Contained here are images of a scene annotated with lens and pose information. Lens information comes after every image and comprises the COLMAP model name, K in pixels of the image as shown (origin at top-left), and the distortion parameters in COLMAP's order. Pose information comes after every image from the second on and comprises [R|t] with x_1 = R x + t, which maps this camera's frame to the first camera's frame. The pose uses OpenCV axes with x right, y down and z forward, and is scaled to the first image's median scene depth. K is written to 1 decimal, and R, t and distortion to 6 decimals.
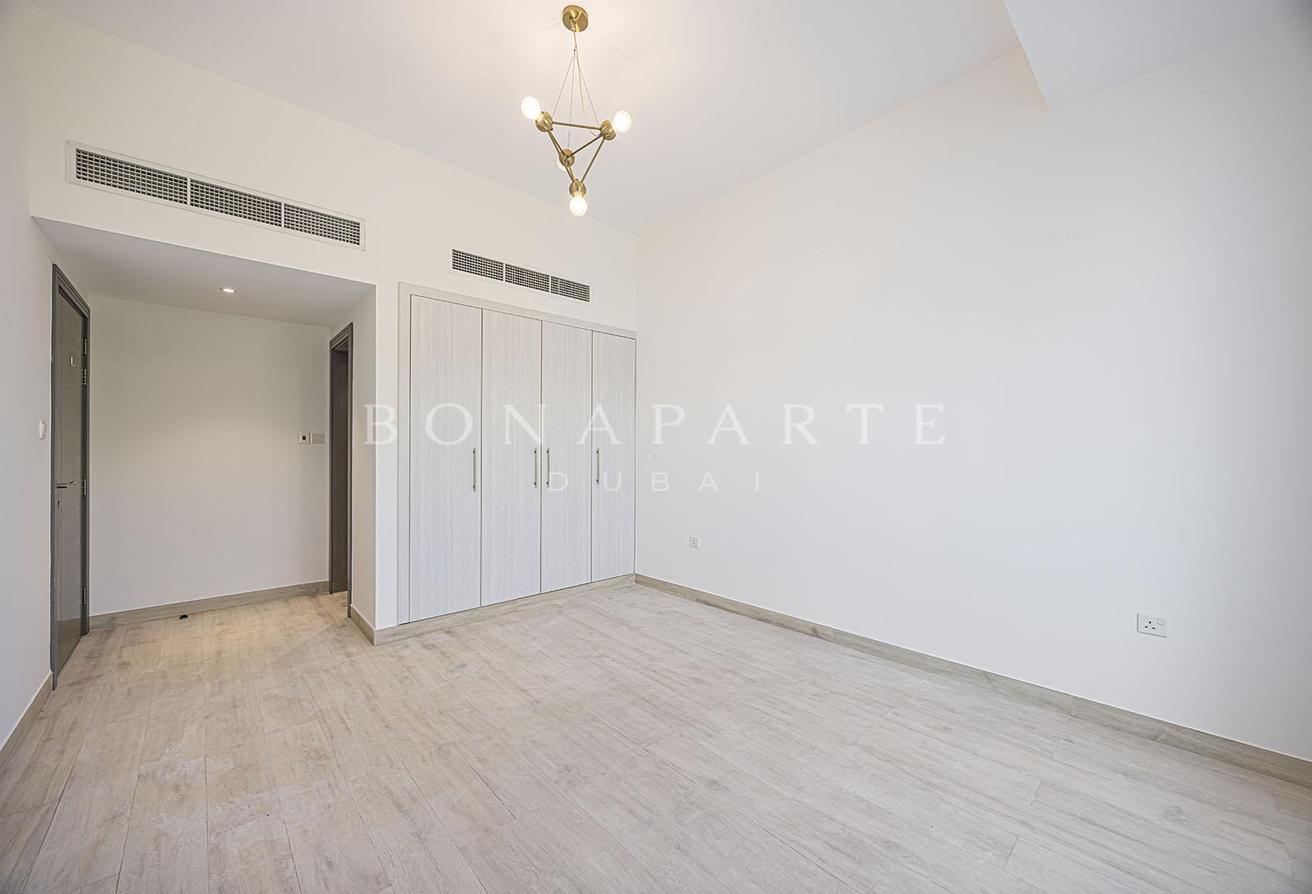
lens RADIAL K [[495.0, 0, 656.0], [0, 495.0, 447.0], [0, 0, 1]] dist [-0.002416, -0.000033]
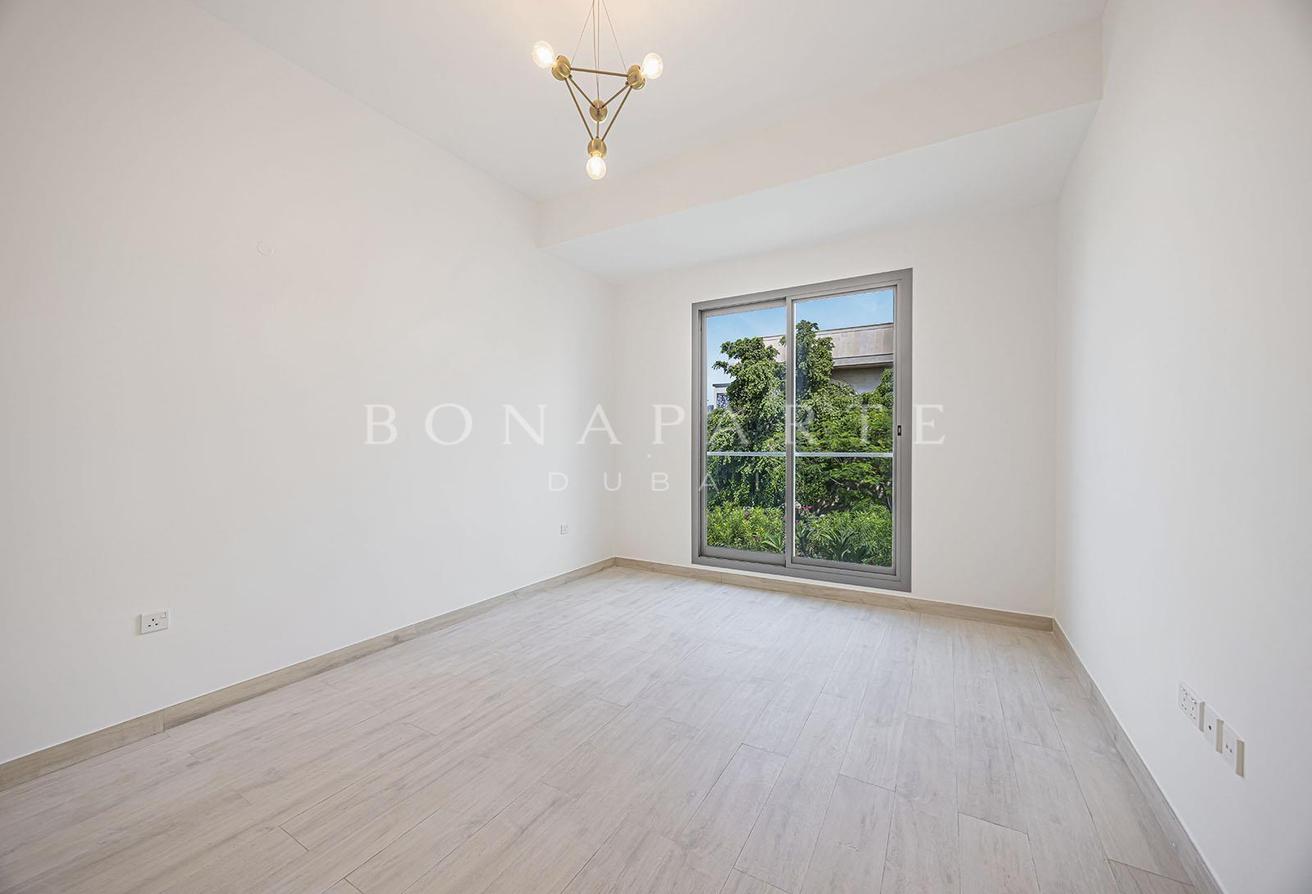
lens RADIAL K [[495.0, 0, 656.0], [0, 495.0, 447.0], [0, 0, 1]] dist [-0.002416, -0.000033]
pose [[-0.294396, 0.004097, 0.955675, -0.829806], [0.002745, 0.999990, -0.003441, 0.019808], [-0.955680, 0.001611, -0.294404, 0.943147]]
